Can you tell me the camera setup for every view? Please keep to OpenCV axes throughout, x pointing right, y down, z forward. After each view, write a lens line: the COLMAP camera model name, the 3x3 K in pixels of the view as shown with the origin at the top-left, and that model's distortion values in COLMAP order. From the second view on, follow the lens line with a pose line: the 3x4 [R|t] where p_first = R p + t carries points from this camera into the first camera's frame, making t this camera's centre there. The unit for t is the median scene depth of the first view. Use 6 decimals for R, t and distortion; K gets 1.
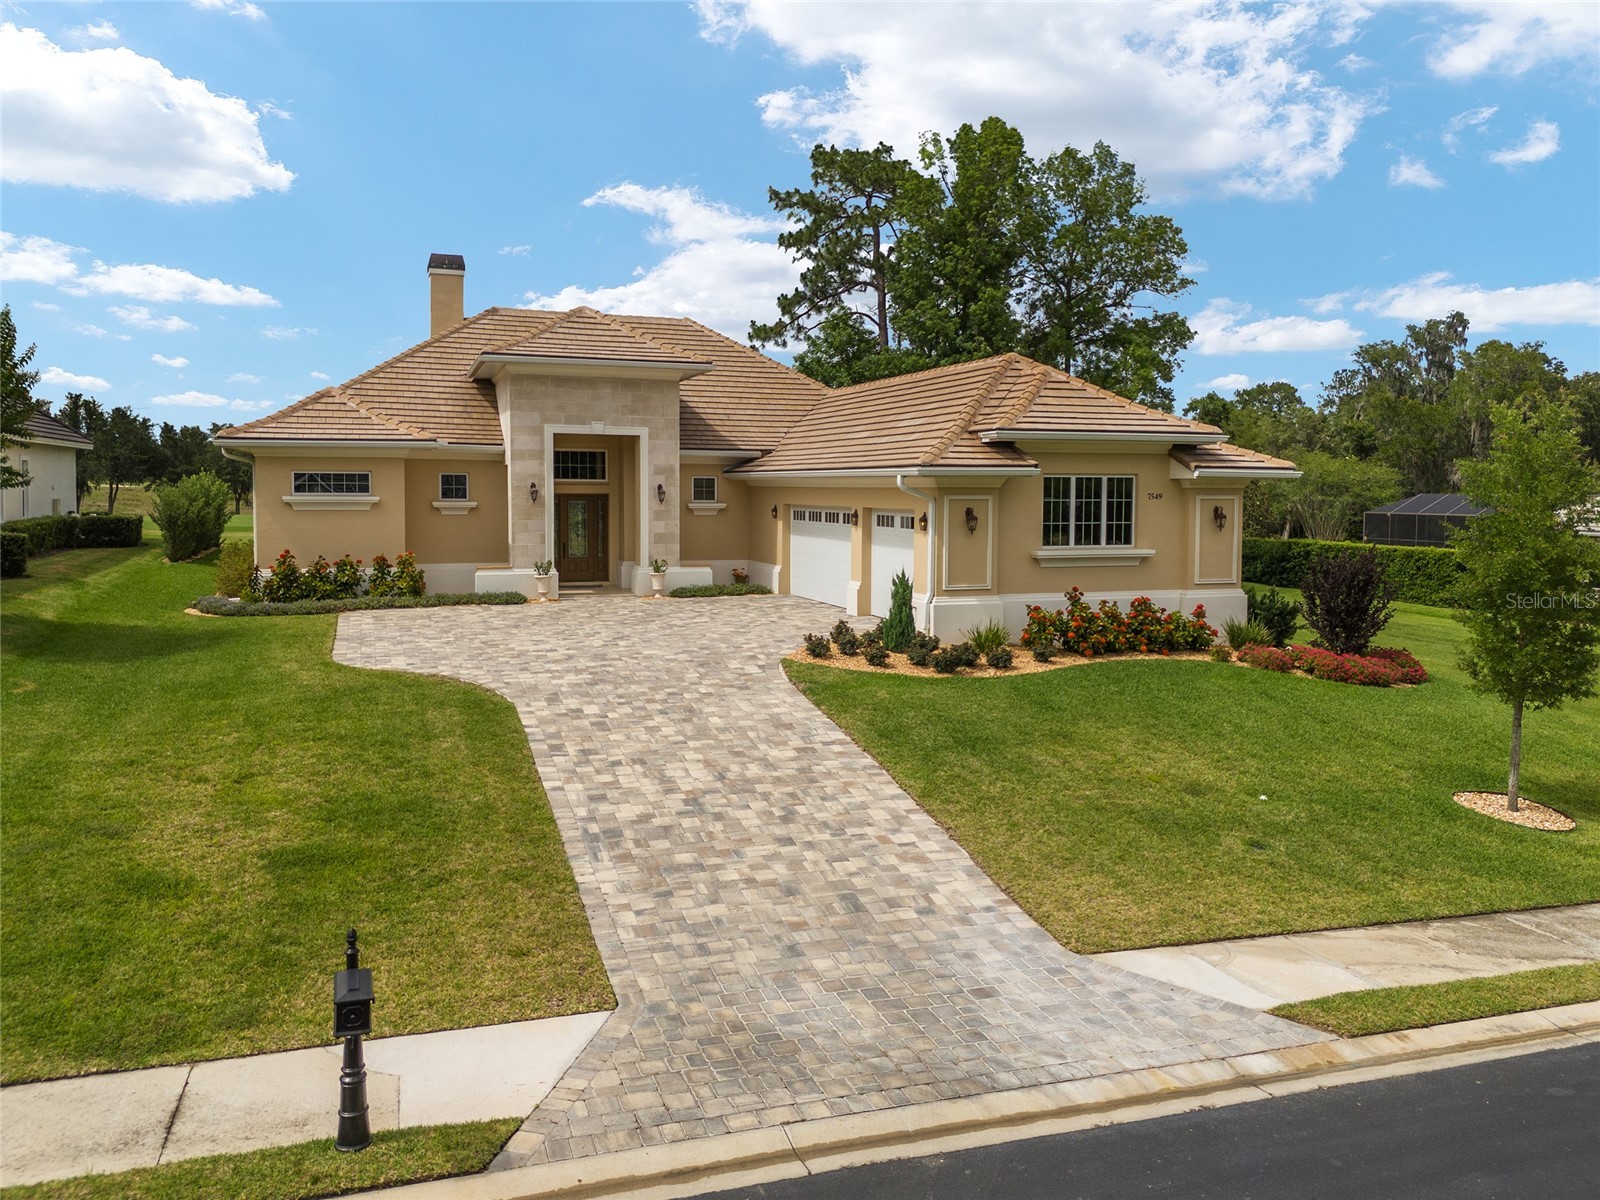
lens RADIAL K [[1180.7, 0, 796.5], [0, 1180.7, 519.1], [0, 0, 1]] dist [0.074325, -0.059584]
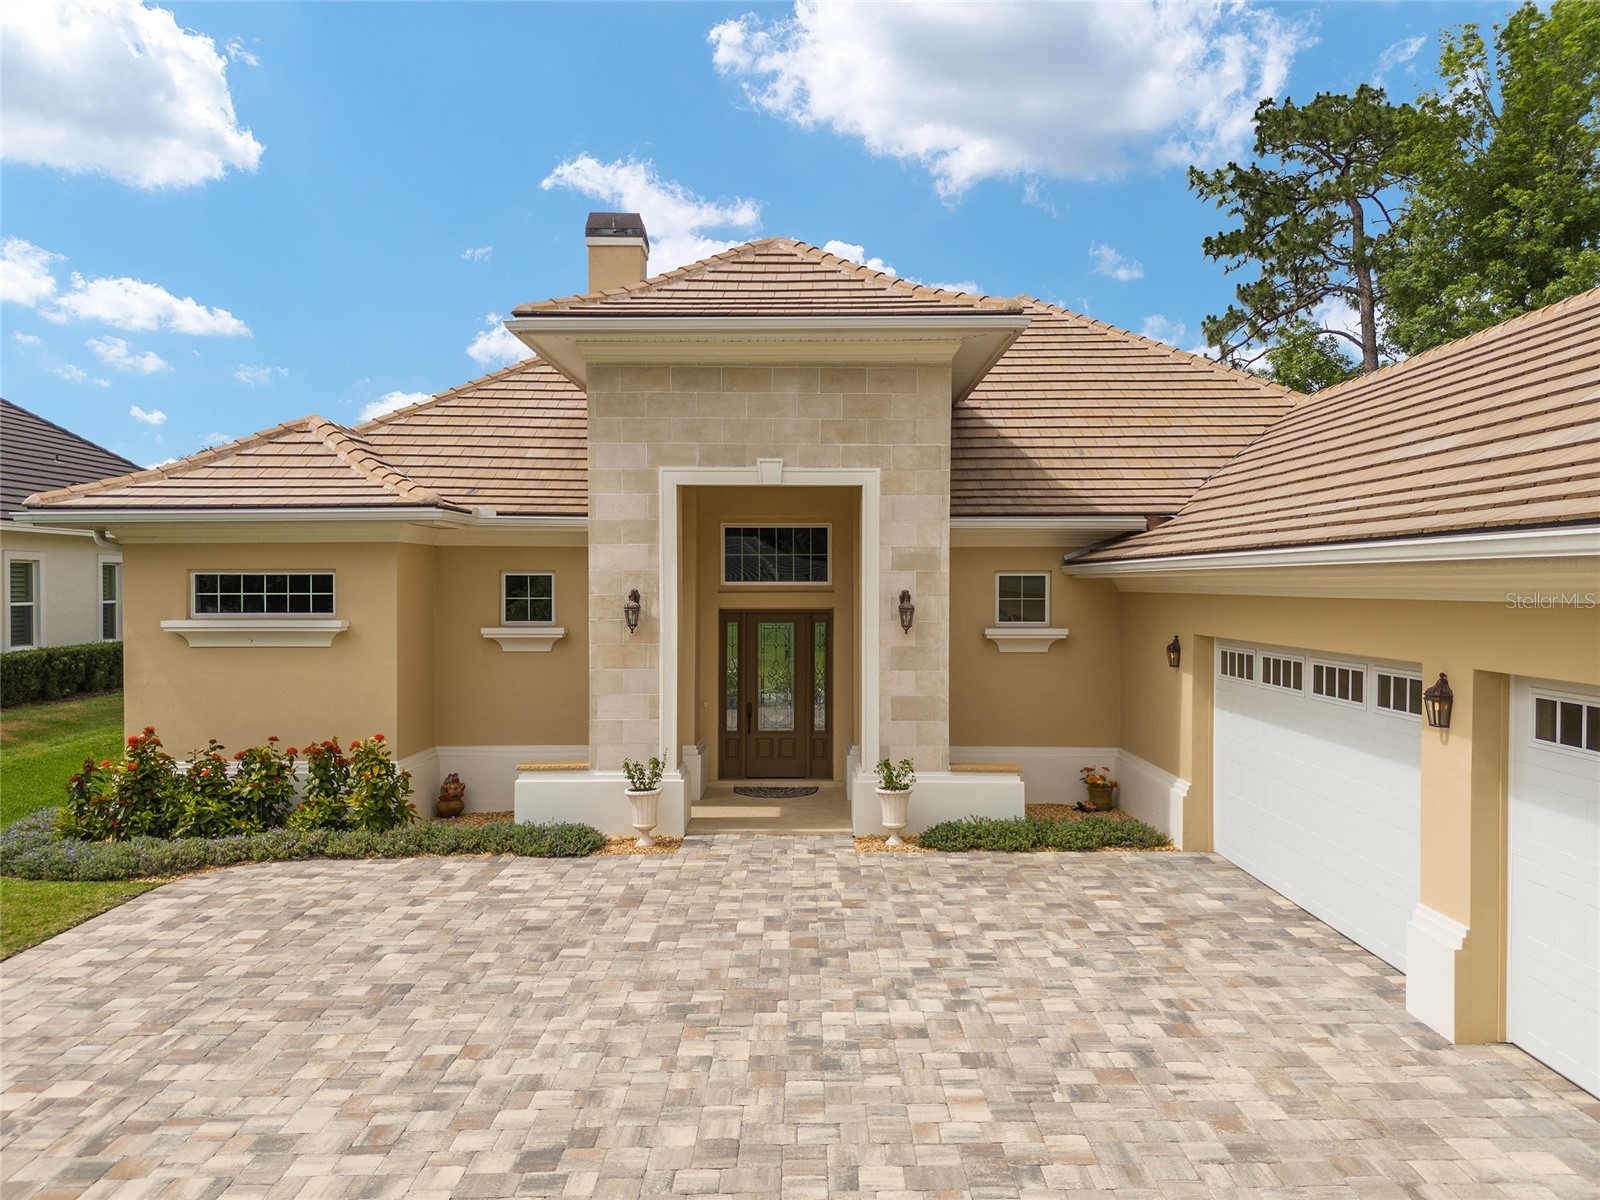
lens RADIAL K [[1132.3, 0, 827.1], [0, 1132.3, 607.5], [0, 0, 1]] dist [0.071079, -0.045127]
pose [[0.937374, -0.002158, -0.348317, 0.008177], [-0.002446, 0.999915, -0.012779, -0.018212], [0.348315, 0.012830, 0.937290, 0.600290]]
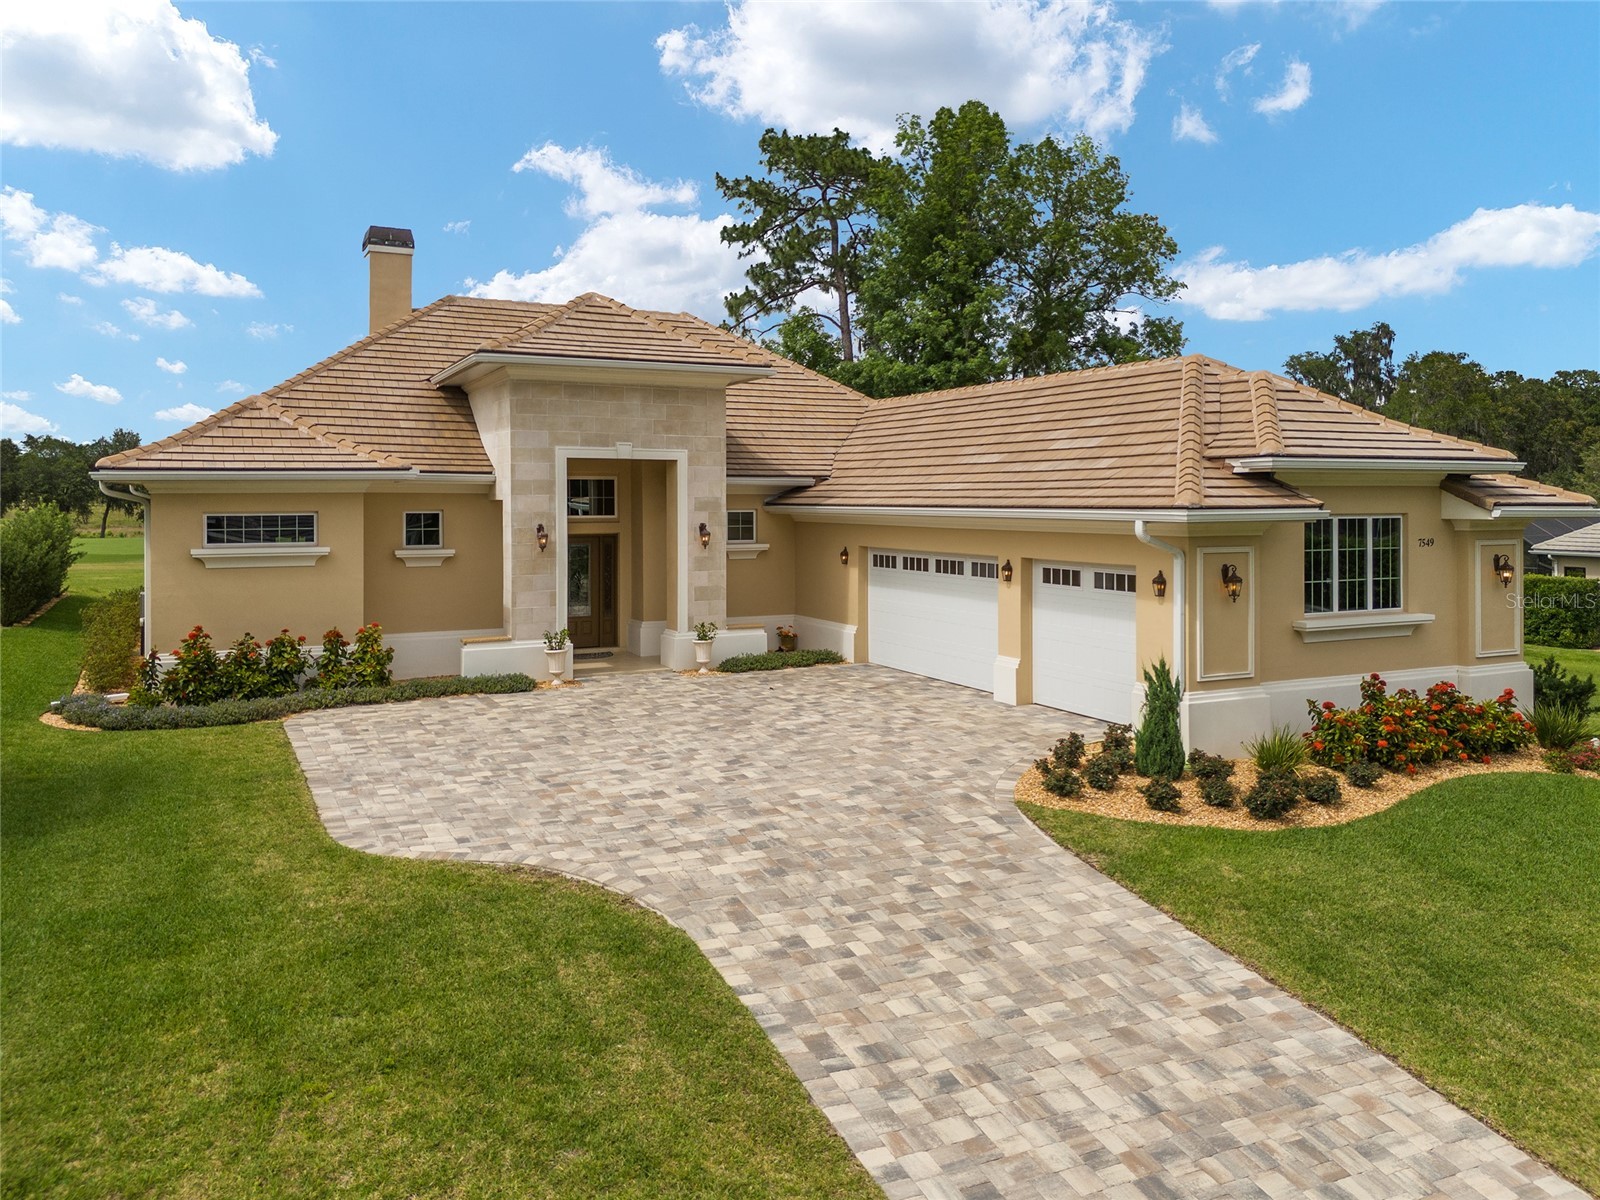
lens RADIAL K [[1200.1, 0, 804.2], [0, 1200.1, 488.5], [0, 0, 1]] dist [0.079041, -0.070096]
pose [[0.993250, -0.006826, 0.115796, -0.144776], [0.010912, 0.999338, -0.034693, -0.025061], [-0.115482, 0.035723, 0.992667, 0.227470]]
